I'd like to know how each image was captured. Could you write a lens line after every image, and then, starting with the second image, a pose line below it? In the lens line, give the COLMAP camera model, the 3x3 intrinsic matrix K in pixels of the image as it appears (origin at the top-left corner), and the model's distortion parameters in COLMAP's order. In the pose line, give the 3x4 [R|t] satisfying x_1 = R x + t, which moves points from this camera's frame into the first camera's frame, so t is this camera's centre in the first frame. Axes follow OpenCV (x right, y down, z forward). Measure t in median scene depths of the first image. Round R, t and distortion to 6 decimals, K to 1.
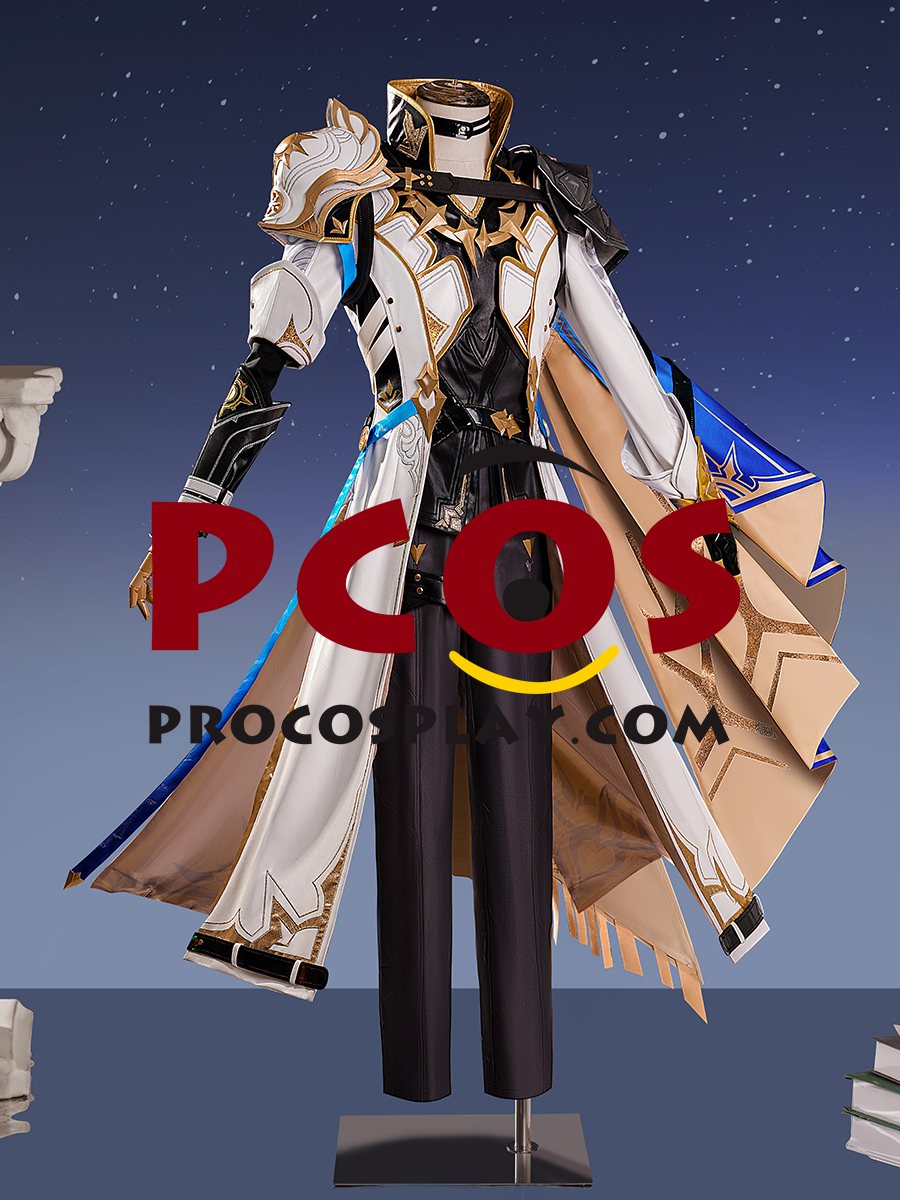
lens RADIAL K [[1943.2, 0, 416.4], [0, 1943.2, 661.2], [0, 0, 1]] dist [0.032418, 0.000000]
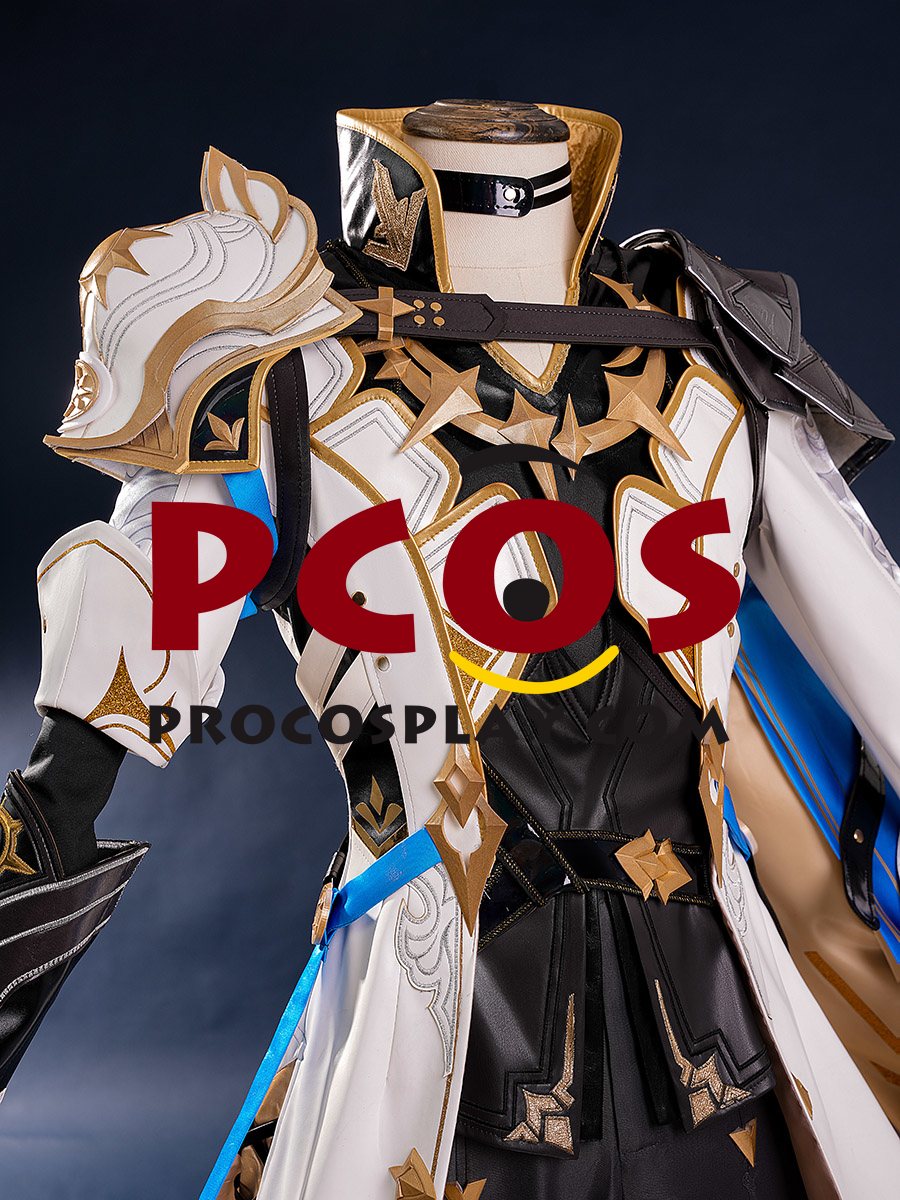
lens RADIAL K [[1613.2, 0, 450.2], [0, 1613.2, 598.8], [0, 0, 1]] dist [0.061608, 0.000000]
pose [[0.996263, -0.062477, -0.059631, 0.026653], [0.055458, 0.992061, -0.112873, -0.144156], [0.066210, 0.109144, 0.991818, 0.653104]]
